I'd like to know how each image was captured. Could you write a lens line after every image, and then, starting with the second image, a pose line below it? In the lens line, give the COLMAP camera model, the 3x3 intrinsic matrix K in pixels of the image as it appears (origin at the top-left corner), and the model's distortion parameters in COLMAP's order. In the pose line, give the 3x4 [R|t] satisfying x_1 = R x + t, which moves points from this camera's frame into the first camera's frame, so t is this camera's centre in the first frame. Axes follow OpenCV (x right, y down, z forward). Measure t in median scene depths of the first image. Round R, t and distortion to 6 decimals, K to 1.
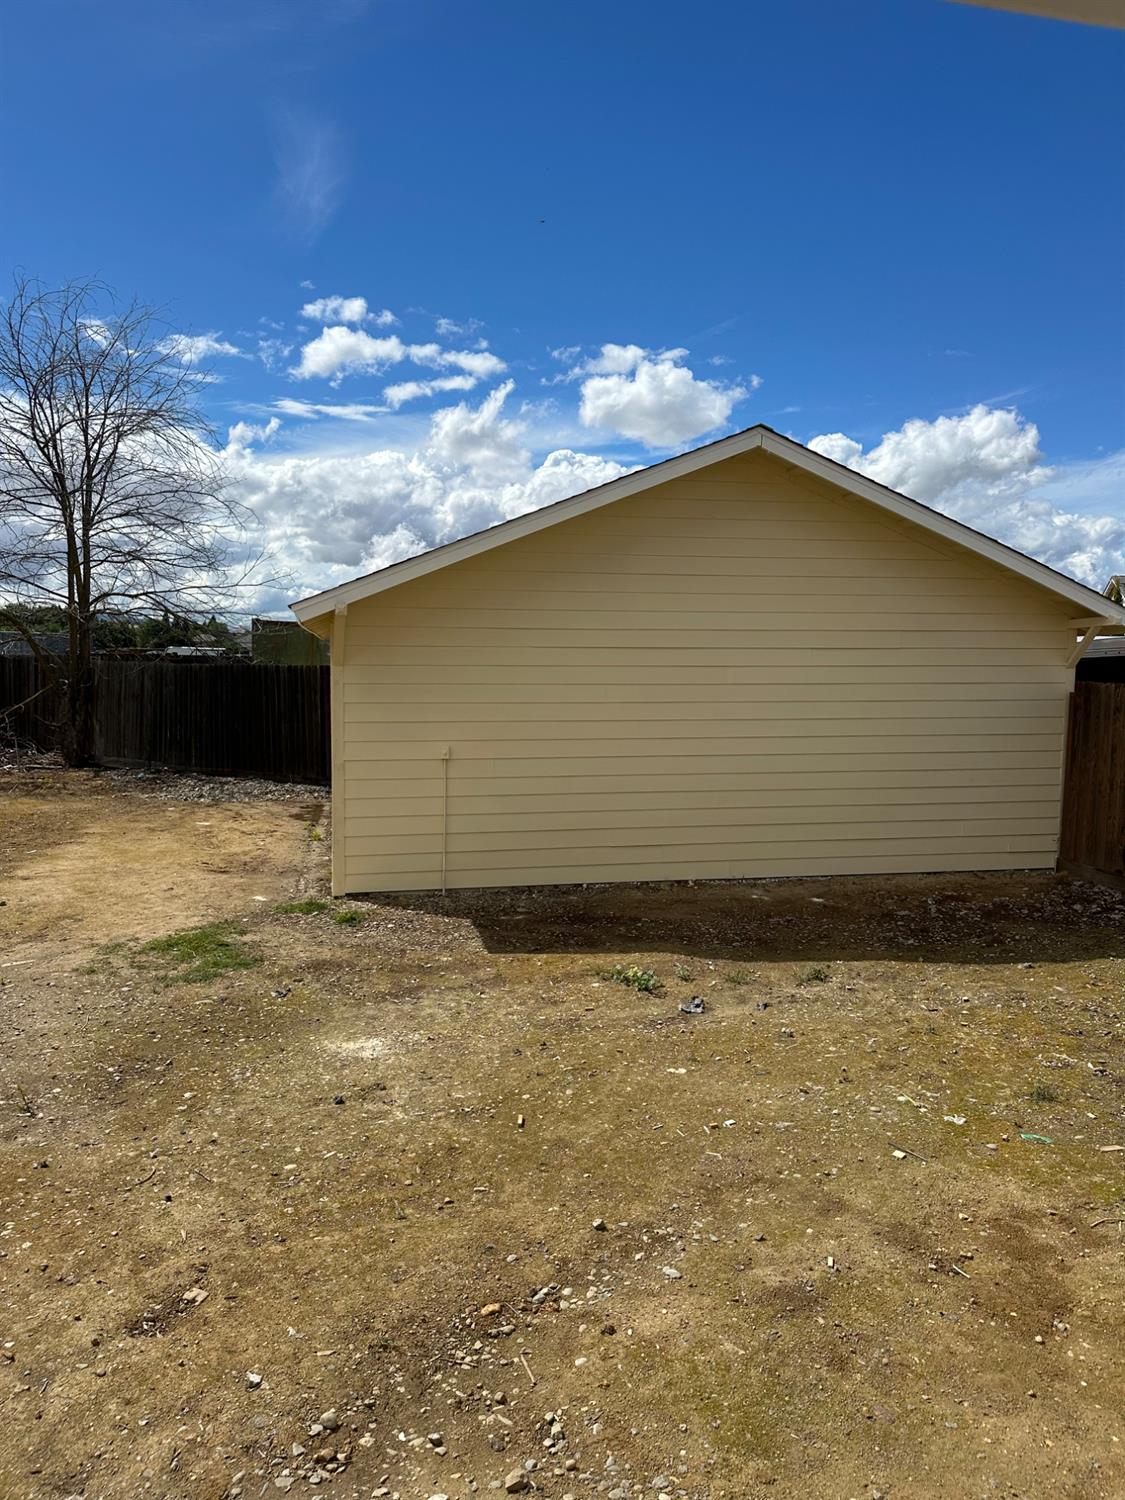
lens RADIAL K [[1065.6, 0, 562.5], [0, 1065.6, 750.0], [0, 0, 1]] dist [-0.024592, 0.003617]
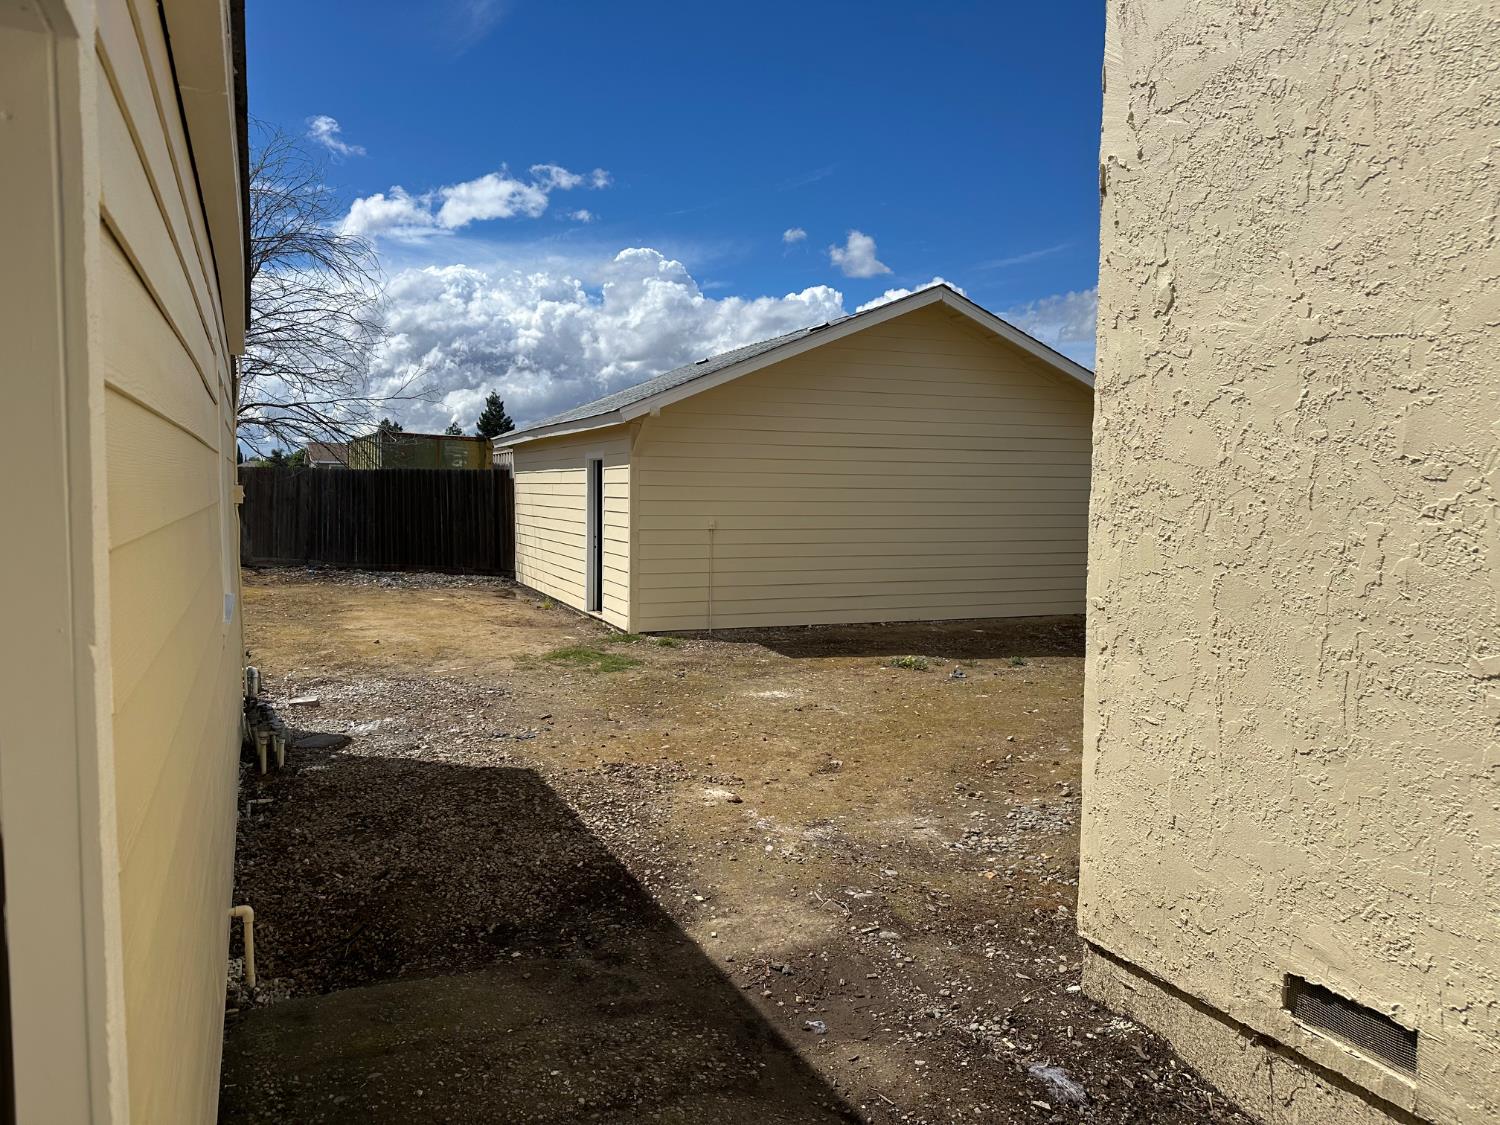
lens RADIAL K [[1066.2, 0, 750.0], [0, 1066.2, 562.5], [0, 0, 1]] dist [0.140050, -0.237681]
pose [[0.981097, -0.007107, 0.193386, -0.674295], [0.010898, 0.999769, -0.018544, 0.158165], [-0.193209, 0.020301, 0.980948, -0.641738]]
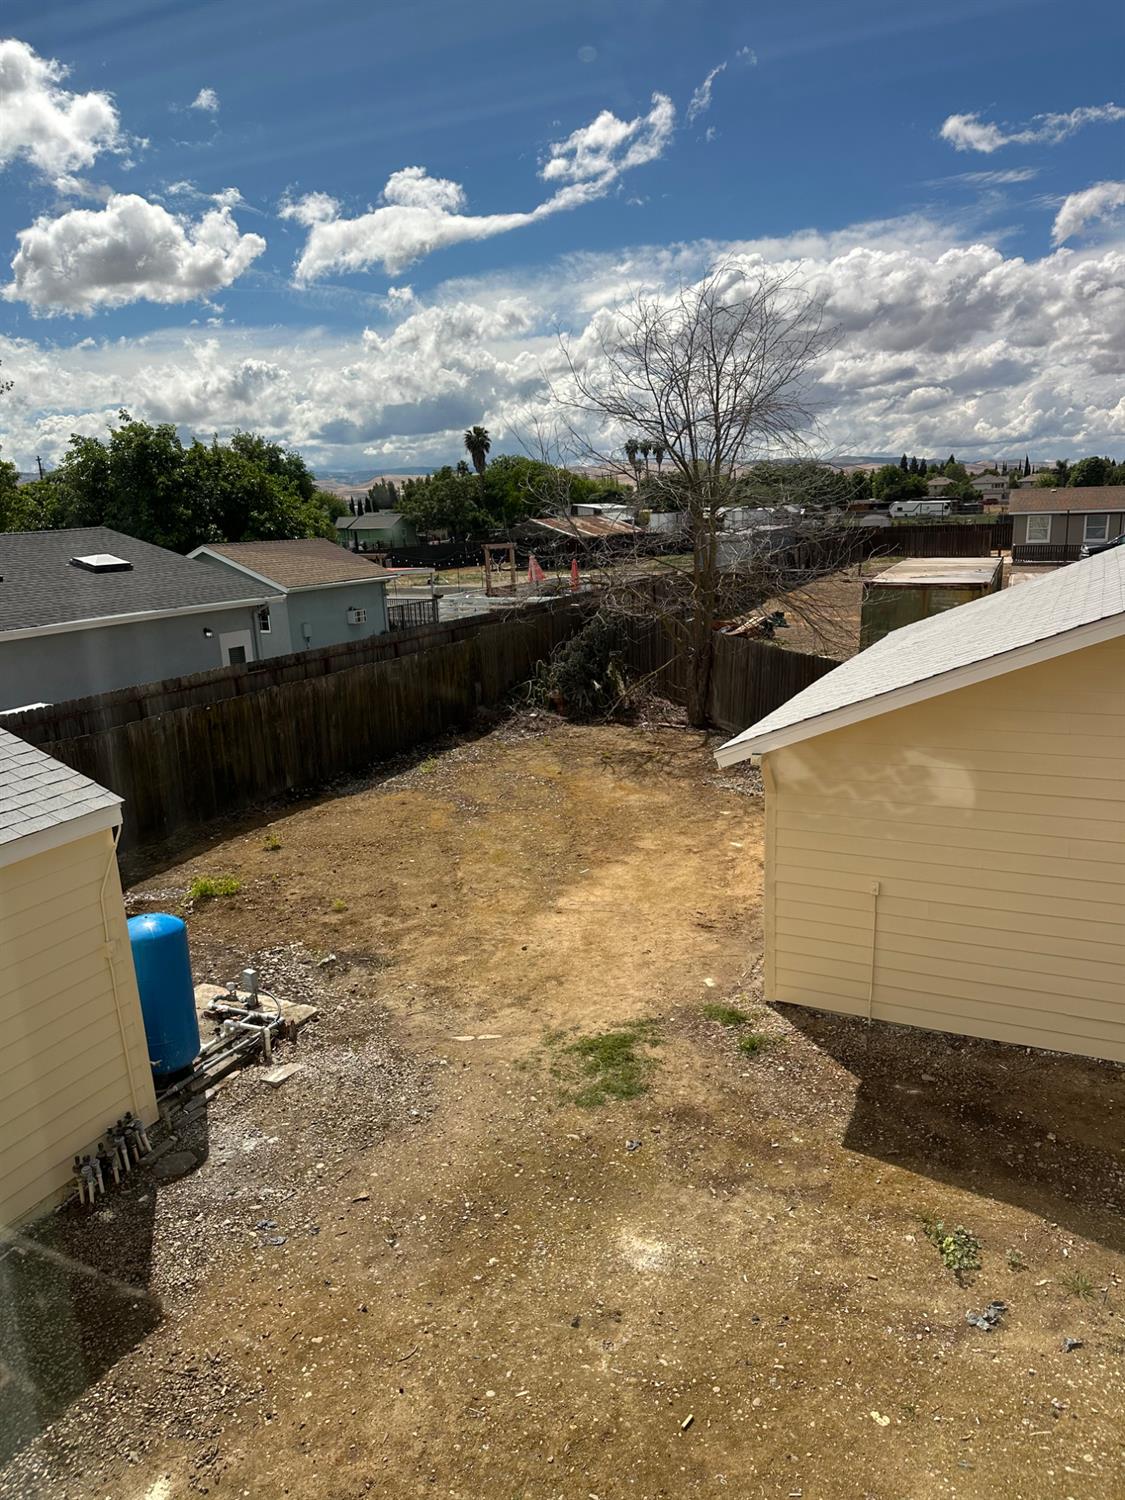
lens RADIAL K [[1056.2, 0, 562.5], [0, 1056.2, 750.0], [0, 0, 1]] dist [0.126635, -0.145427]
pose [[0.779450, 0.102425, -0.618035, 0.532665], [-0.001205, 0.986787, 0.162018, -0.577988], [0.626463, -0.125540, 0.769275, 0.141353]]
